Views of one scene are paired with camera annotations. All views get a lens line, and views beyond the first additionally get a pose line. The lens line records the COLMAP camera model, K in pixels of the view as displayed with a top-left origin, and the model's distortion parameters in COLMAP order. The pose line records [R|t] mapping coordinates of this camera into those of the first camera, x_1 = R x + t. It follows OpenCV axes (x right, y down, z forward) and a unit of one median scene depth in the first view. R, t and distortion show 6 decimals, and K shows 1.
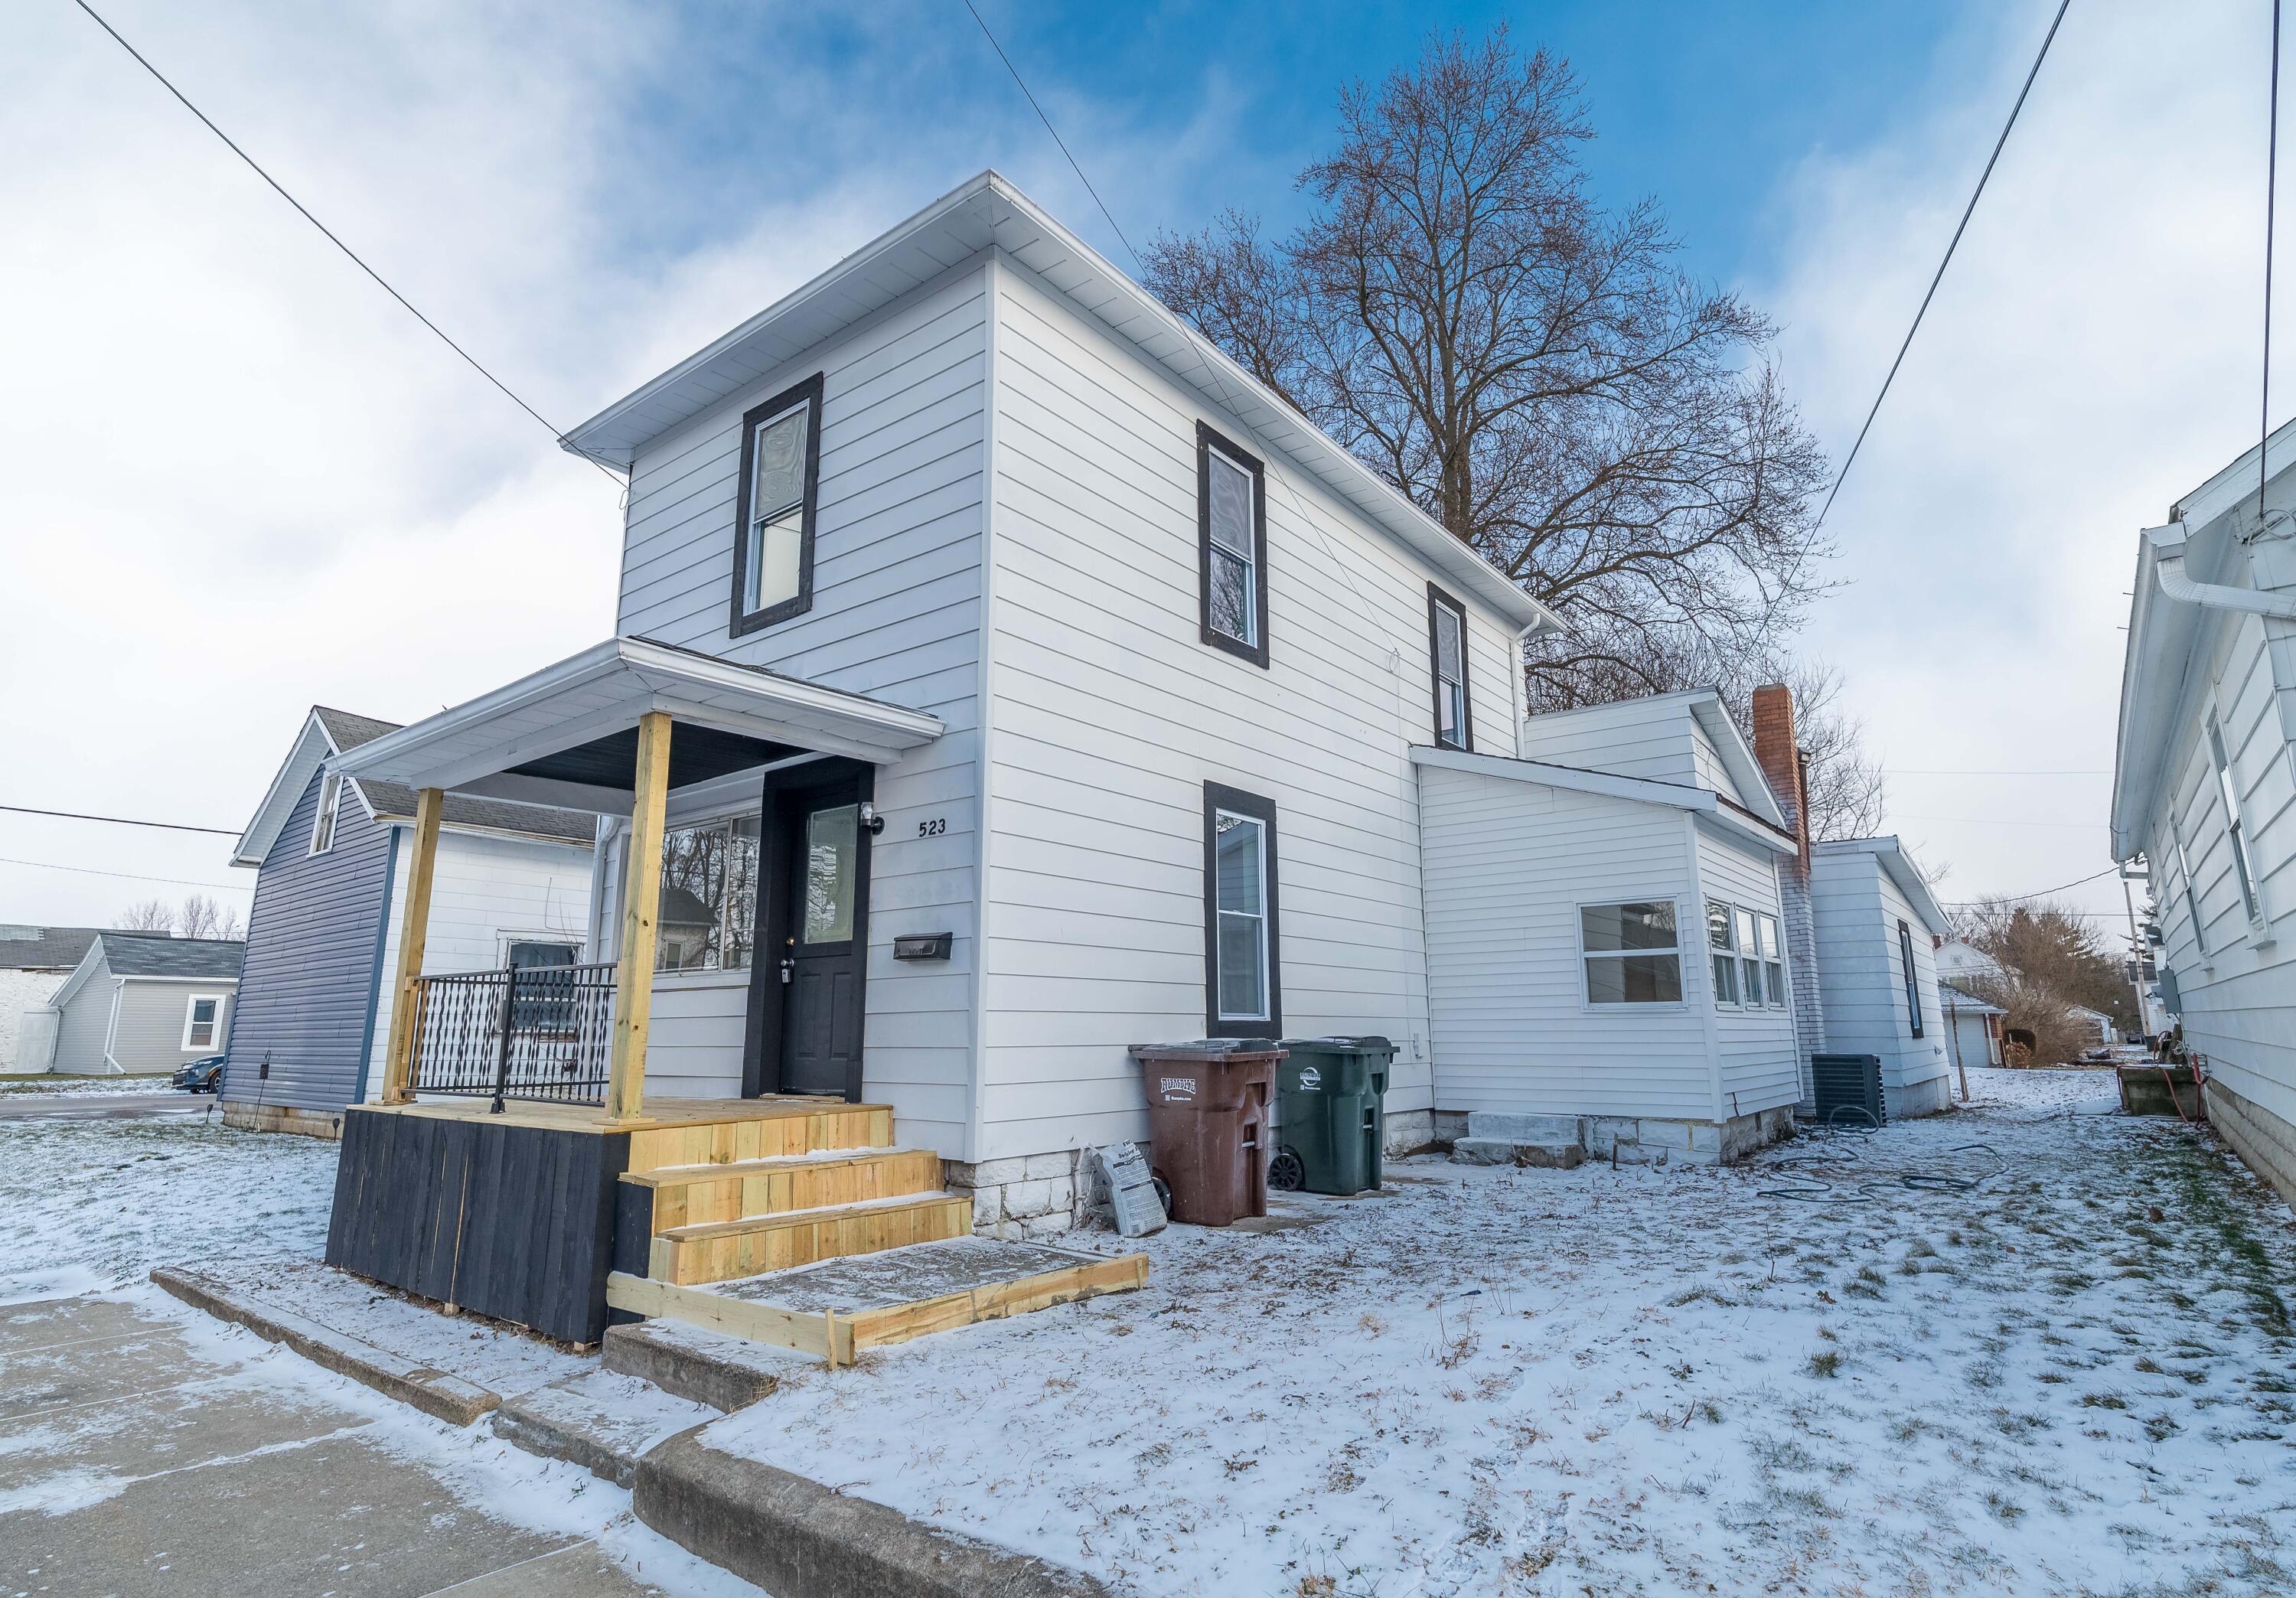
lens RADIAL K [[1177.2, 0, 1147.6], [0, 1177.2, 796.2], [0, 0, 1]] dist [-0.003396, 0.000299]
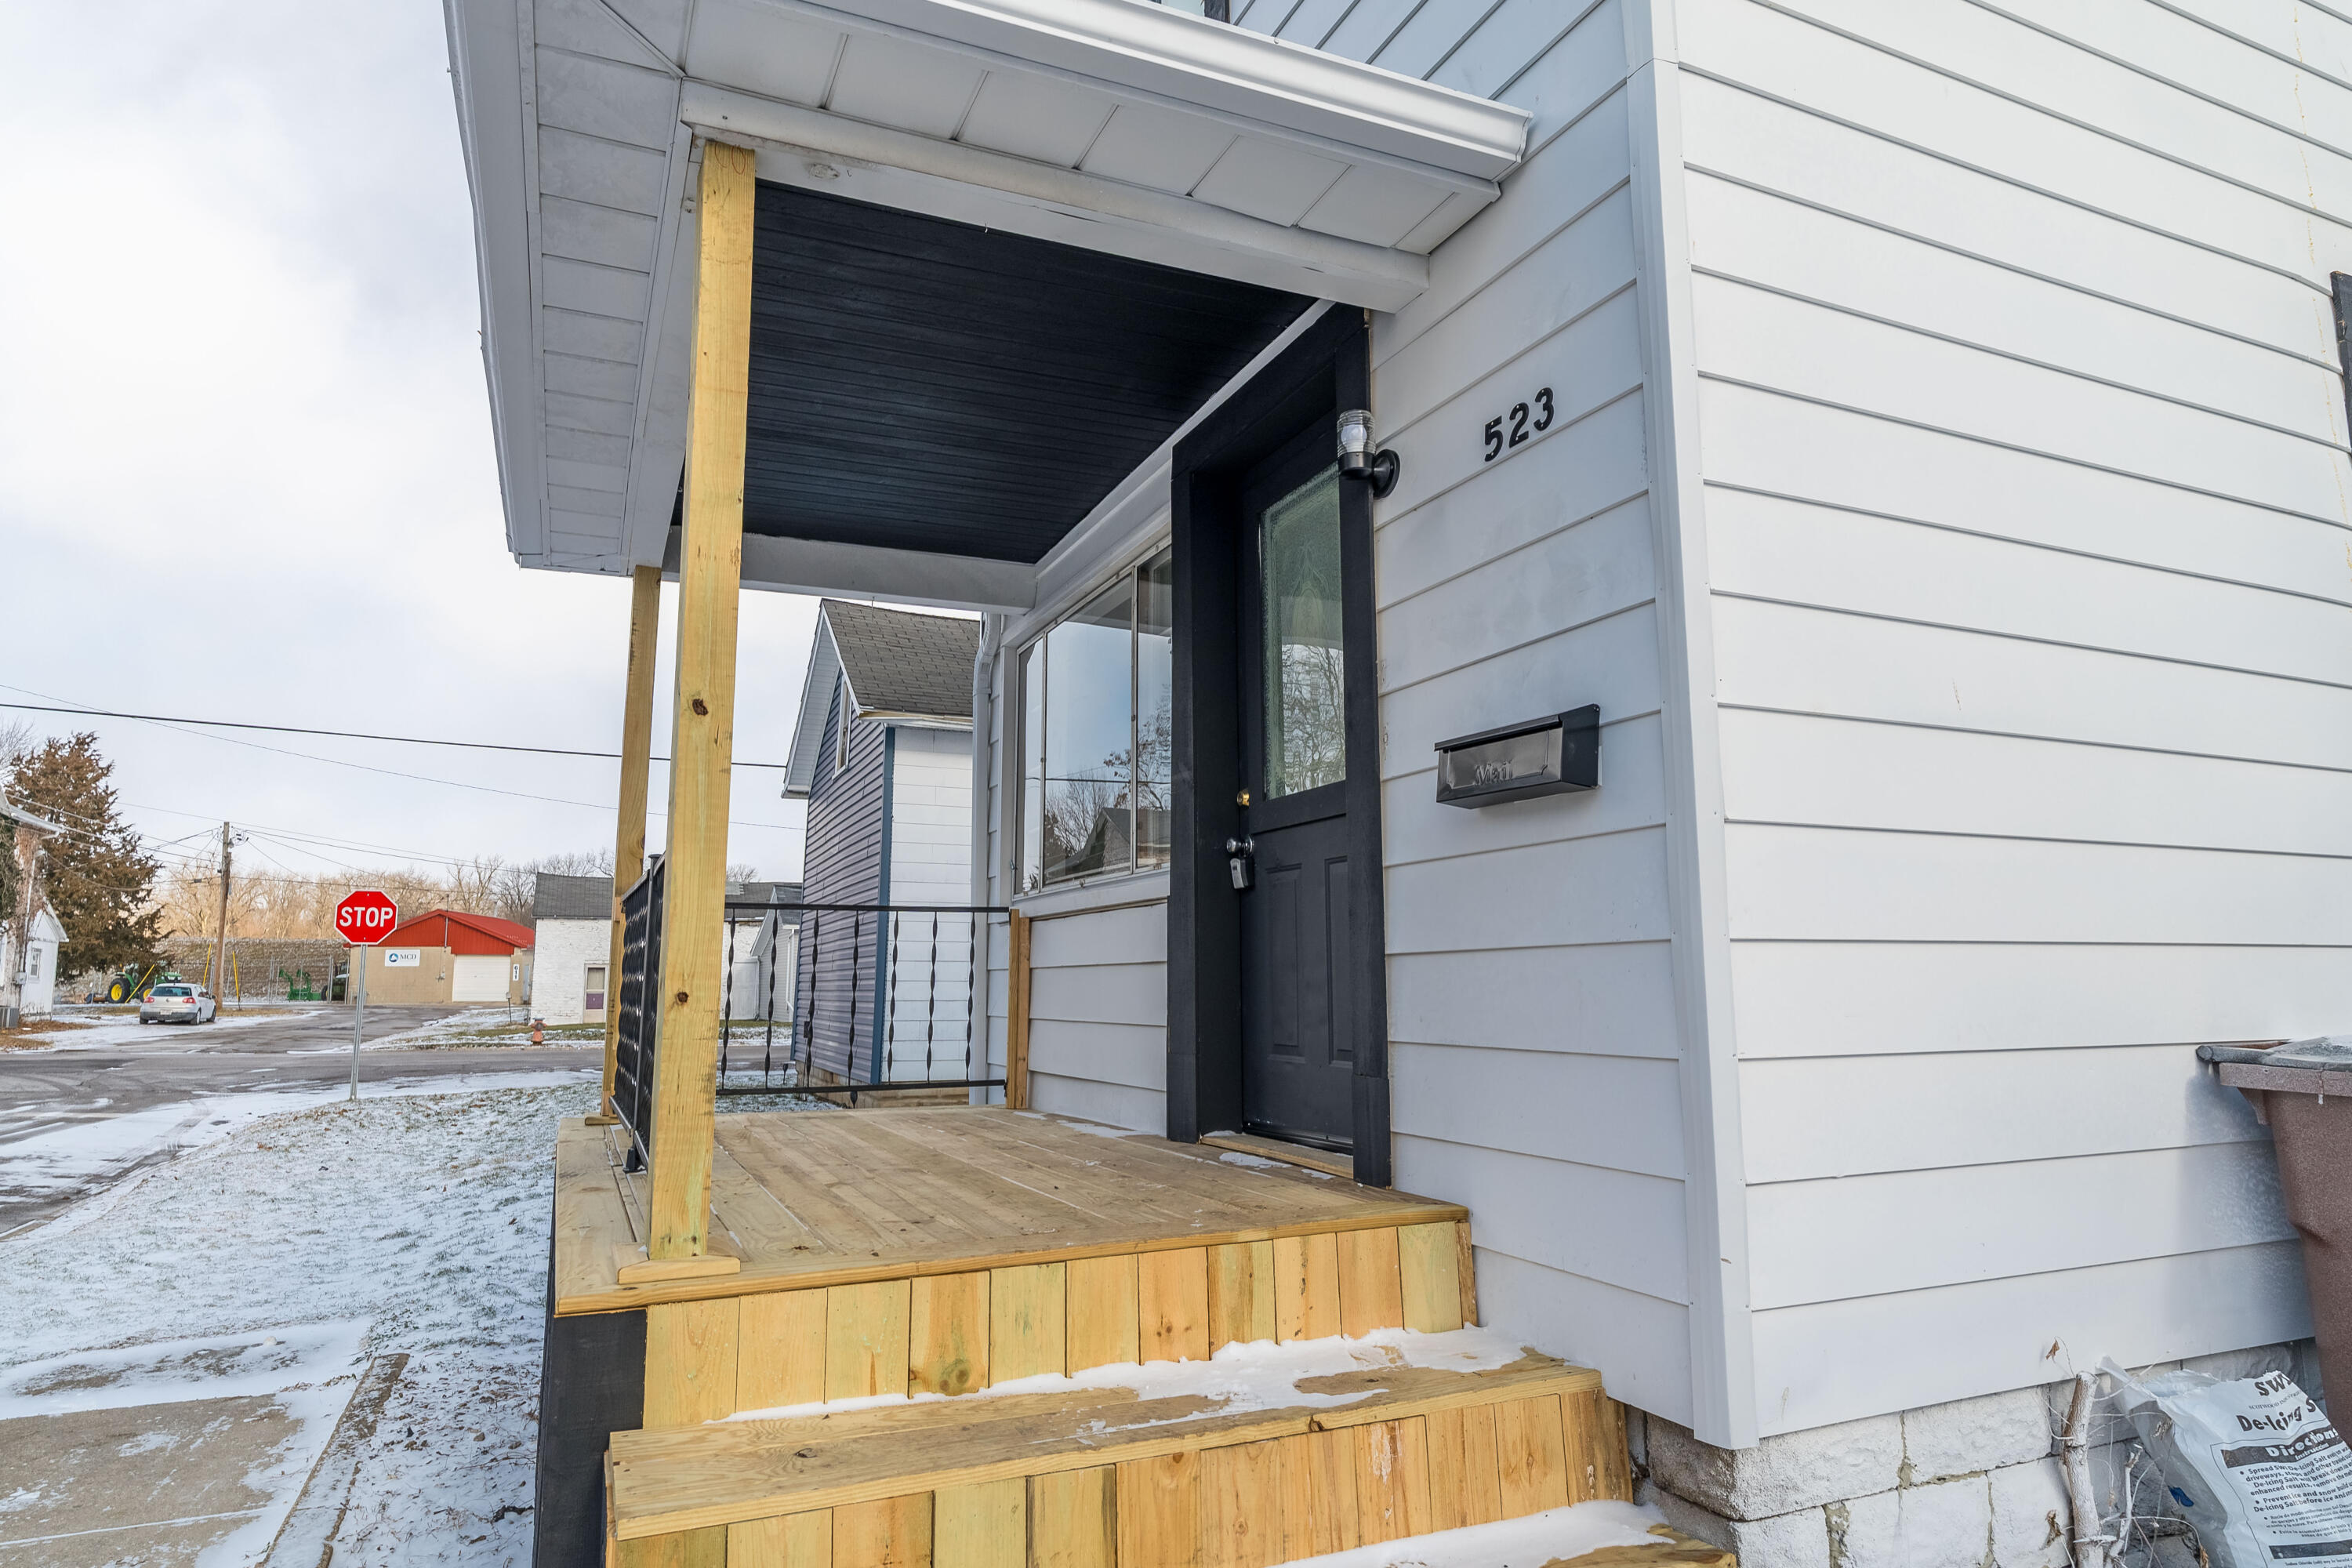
lens RADIAL K [[1371.8, 0, 1177.1], [0, 1371.8, 786.0], [0, 0, 1]] dist [0.001690, -0.000501]
pose [[0.882754, -0.065253, -0.465281, -0.089557], [0.092617, 0.995045, 0.036169, 0.108663], [0.460616, -0.075021, 0.884424, 0.583118]]
